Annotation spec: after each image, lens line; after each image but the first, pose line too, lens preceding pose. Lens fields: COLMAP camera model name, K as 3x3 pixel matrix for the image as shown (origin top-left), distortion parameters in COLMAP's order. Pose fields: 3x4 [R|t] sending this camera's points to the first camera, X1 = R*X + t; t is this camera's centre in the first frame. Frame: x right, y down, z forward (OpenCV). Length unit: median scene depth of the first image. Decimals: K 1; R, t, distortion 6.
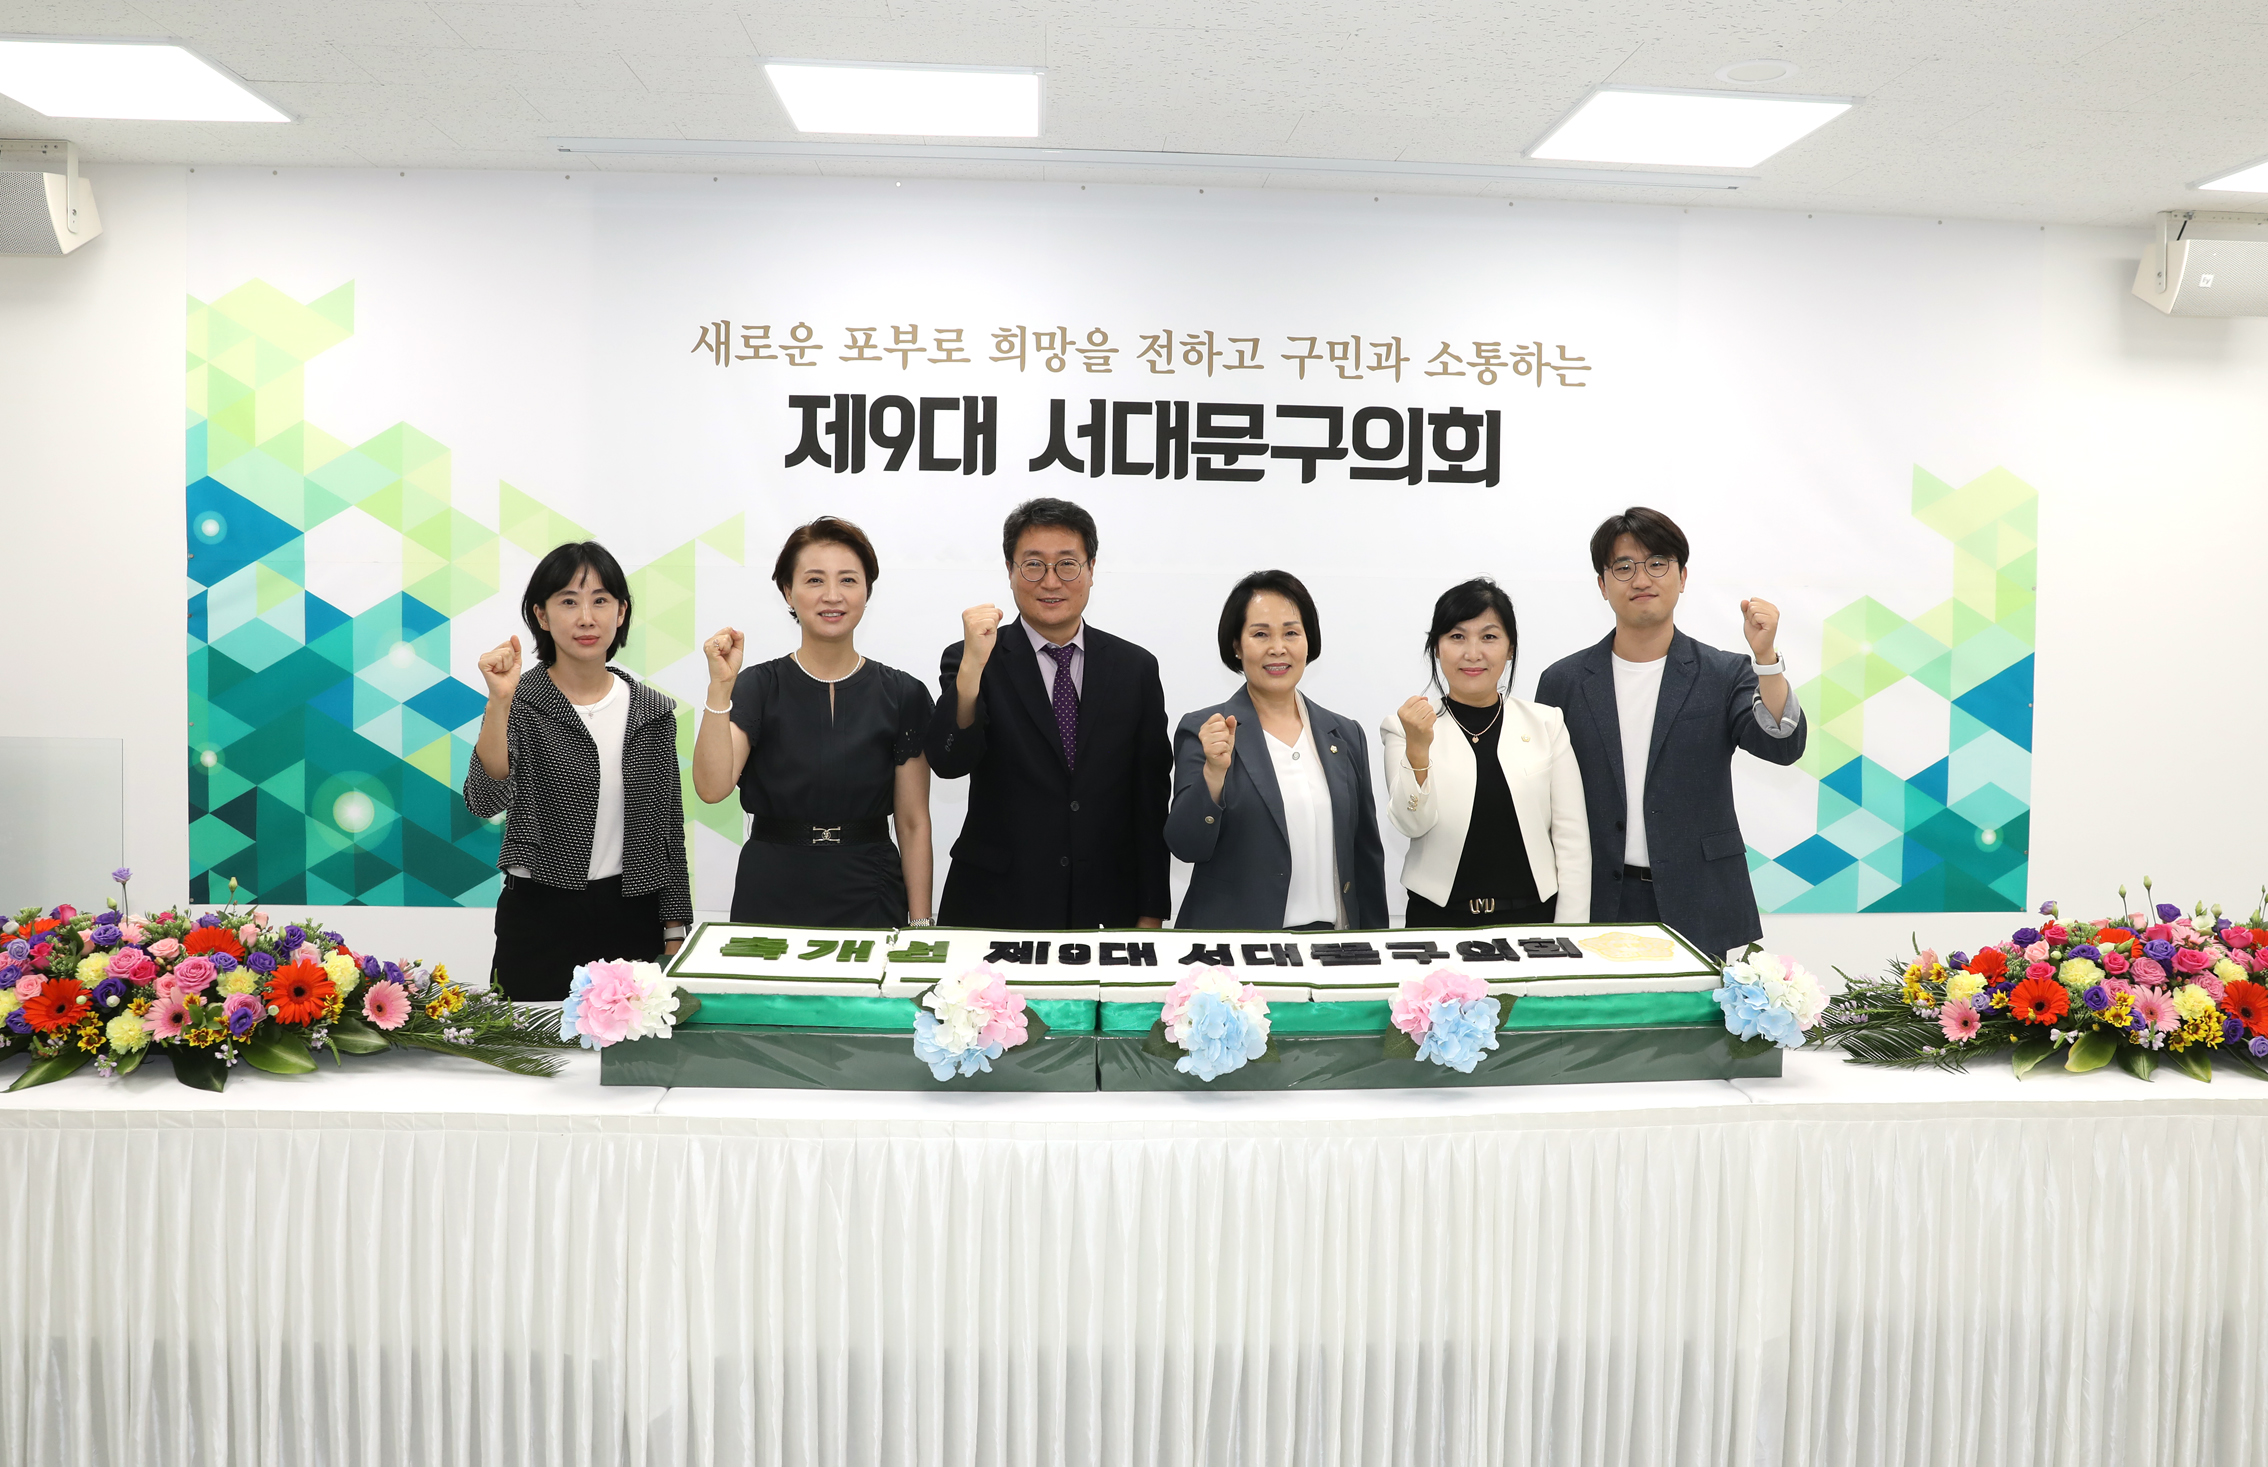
lens RADIAL K [[1781.0, 0, 1167.1], [0, 1781.0, 727.5], [0, 0, 1]] dist [-0.092028, 0.066011]
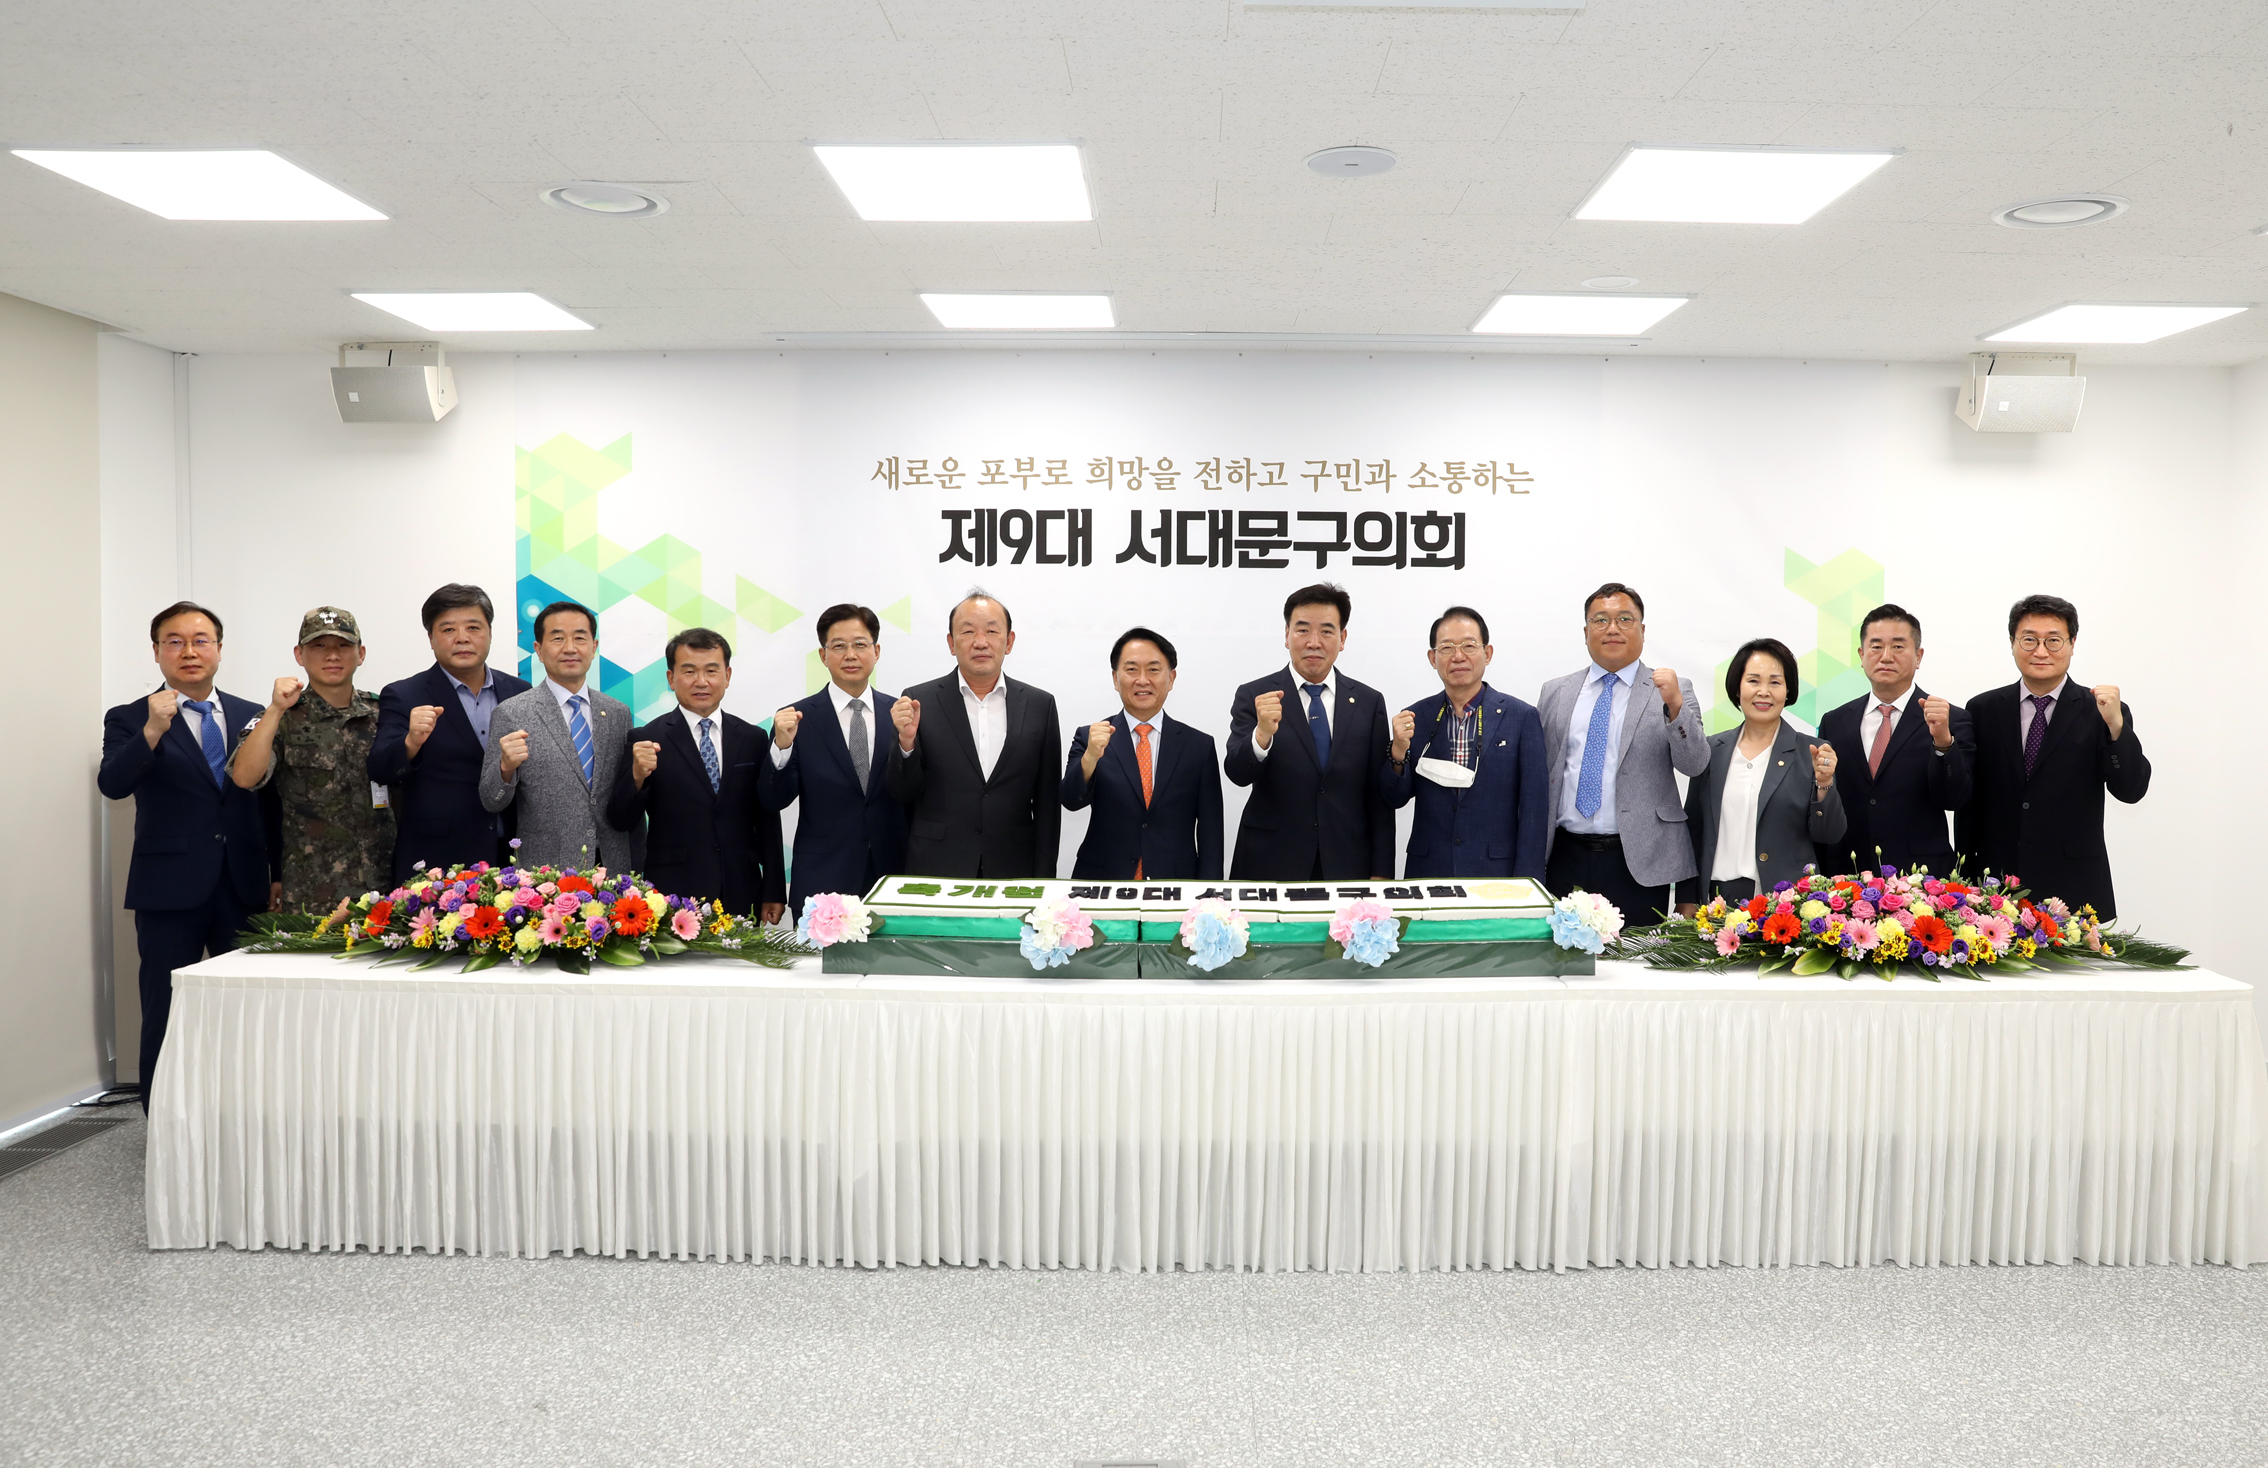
lens RADIAL K [[1781.0, 0, 1234.5], [0, 1781.0, 790.0], [0, 0, 1]] dist [-0.092028, 0.066011]
pose [[0.998551, -0.004040, -0.053667, 0.086800], [0.004776, 0.999896, 0.013591, 0.012958], [0.053606, -0.013828, 0.998466, -0.368705]]
